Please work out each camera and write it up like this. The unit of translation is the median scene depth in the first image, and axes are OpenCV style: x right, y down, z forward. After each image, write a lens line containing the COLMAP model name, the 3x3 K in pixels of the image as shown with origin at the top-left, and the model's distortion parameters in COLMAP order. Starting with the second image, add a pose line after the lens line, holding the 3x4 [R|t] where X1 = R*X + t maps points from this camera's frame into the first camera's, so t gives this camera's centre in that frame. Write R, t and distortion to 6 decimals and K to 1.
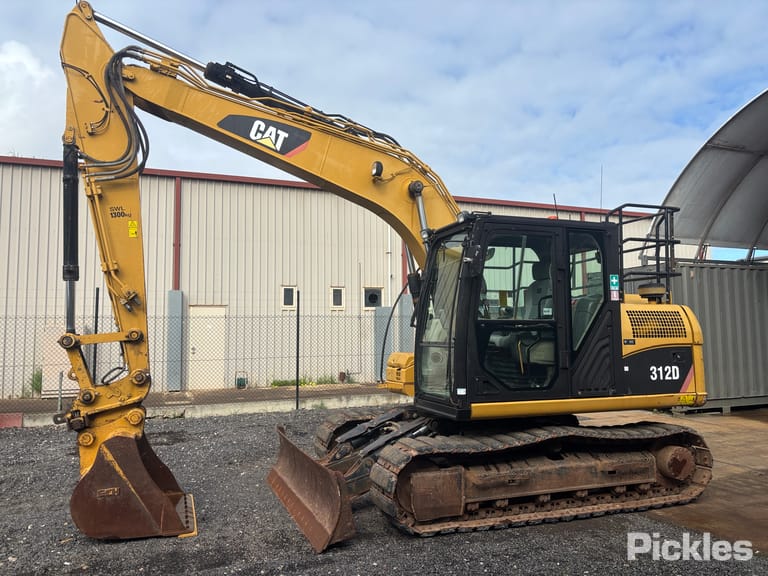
lens RADIAL K [[588.9, 0, 386.4], [0, 588.9, 288.0], [0, 0, 1]] dist [0.051753, -0.041079]
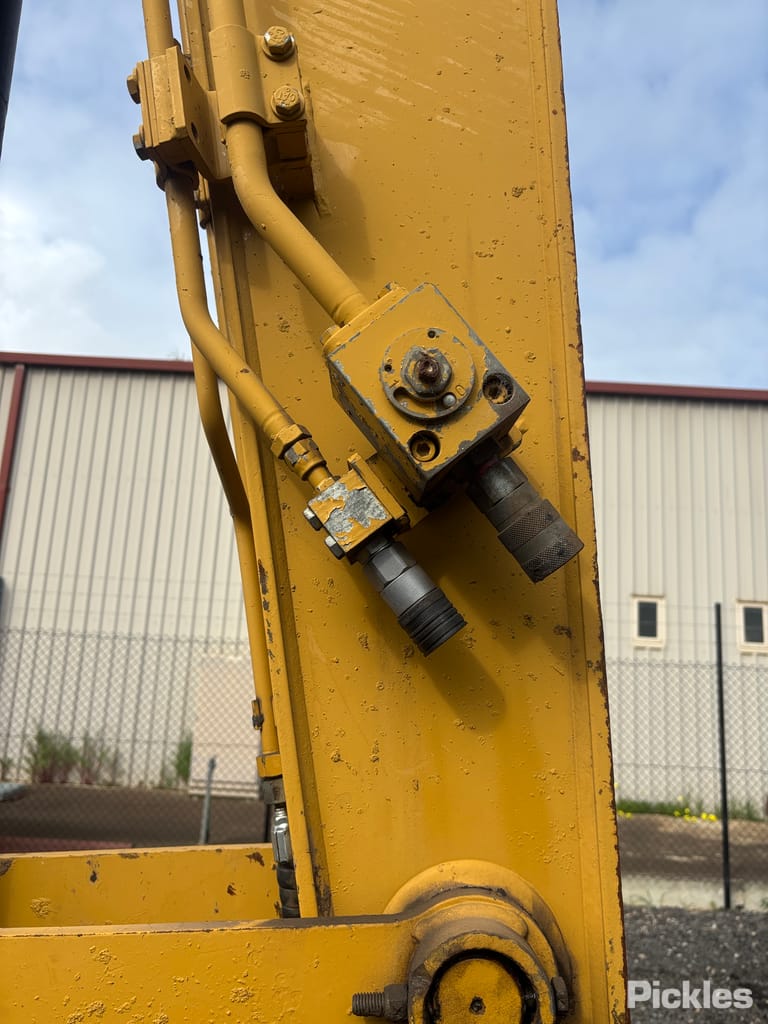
lens RADIAL K [[785.2, 0, 380.3], [0, 785.2, 512.7], [0, 0, 1]] dist [0.051753, -0.041079]
pose [[0.935288, -0.010590, -0.353730, -0.174800], [-0.033328, 0.992474, -0.117834, 0.015064], [0.352316, 0.121998, 0.927896, 0.393325]]
